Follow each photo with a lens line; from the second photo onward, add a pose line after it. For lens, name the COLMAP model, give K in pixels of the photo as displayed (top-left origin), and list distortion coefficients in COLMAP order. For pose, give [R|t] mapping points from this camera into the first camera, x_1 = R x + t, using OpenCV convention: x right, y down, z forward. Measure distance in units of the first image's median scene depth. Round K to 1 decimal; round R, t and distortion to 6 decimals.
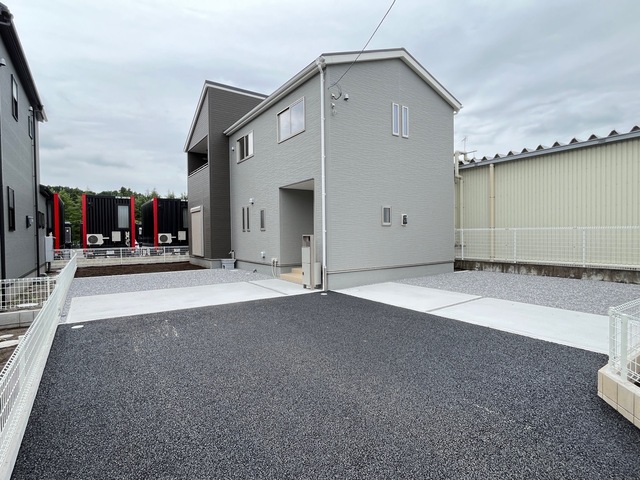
lens RADIAL K [[334.1, 0, 318.4], [0, 334.1, 238.8], [0, 0, 1]] dist [-0.023106, 0.000310]
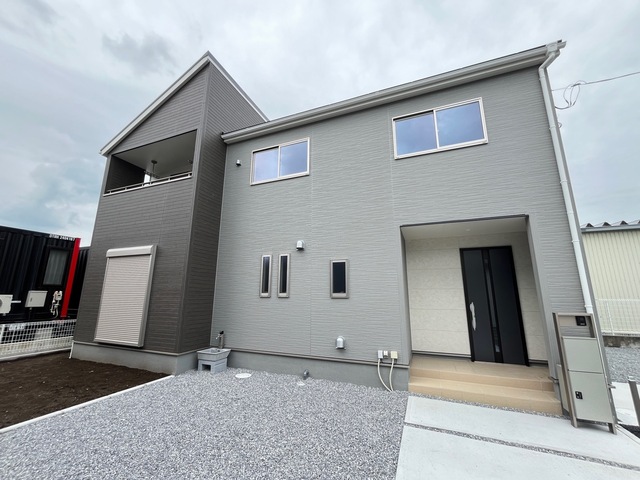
lens RADIAL K [[255.2, 0, 322.3], [0, 255.2, 242.2], [0, 0, 1]] dist [-0.004073, -0.000248]
pose [[0.837794, 0.129359, 0.530441, -0.366347], [-0.006806, 0.973927, -0.226762, -0.014662], [-0.545945, 0.186369, 0.816830, 0.553815]]
